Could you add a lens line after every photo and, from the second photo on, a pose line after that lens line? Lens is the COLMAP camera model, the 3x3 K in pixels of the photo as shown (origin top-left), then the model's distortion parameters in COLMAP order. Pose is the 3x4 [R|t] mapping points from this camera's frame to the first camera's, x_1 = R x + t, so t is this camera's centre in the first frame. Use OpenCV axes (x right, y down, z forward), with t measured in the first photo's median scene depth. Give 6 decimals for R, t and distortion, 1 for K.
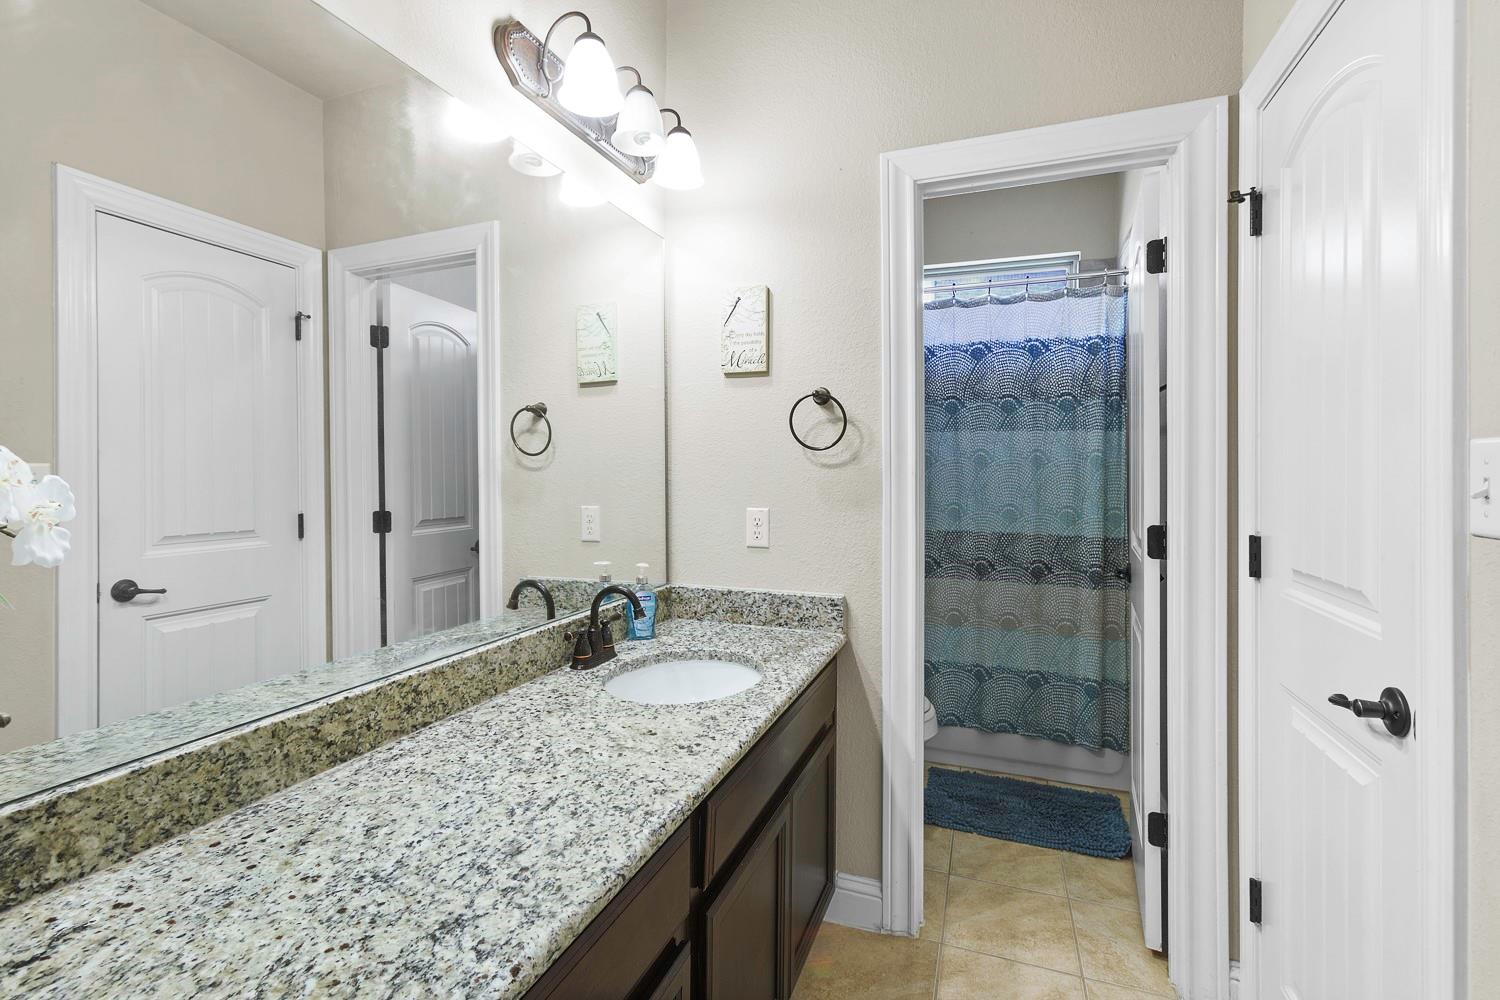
lens RADIAL K [[685.7, 0, 738.0], [0, 685.7, 492.7], [0, 0, 1]] dist [-0.002163, 0.000127]
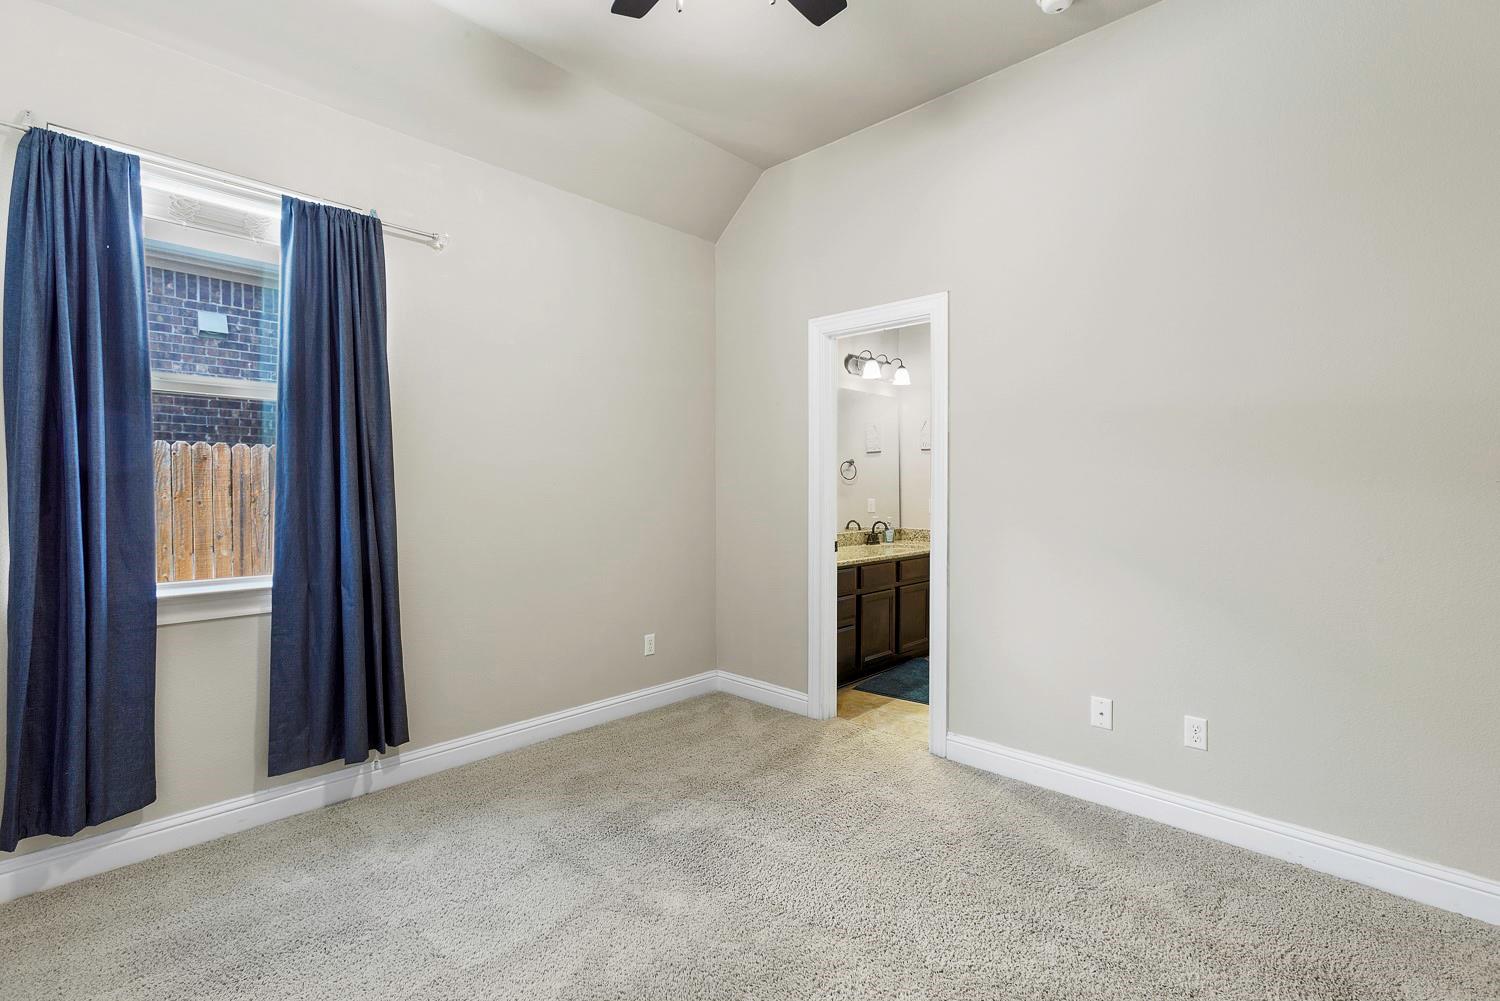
lens RADIAL K [[685.7, 0, 738.0], [0, 685.7, 493.2], [0, 0, 1]] dist [-0.002163, 0.000127]
pose [[0.923643, -0.000938, -0.383252, 0.350502], [-0.002656, 0.999957, -0.008849, 0.025019], [0.383244, 0.009191, 0.923601, -1.774177]]
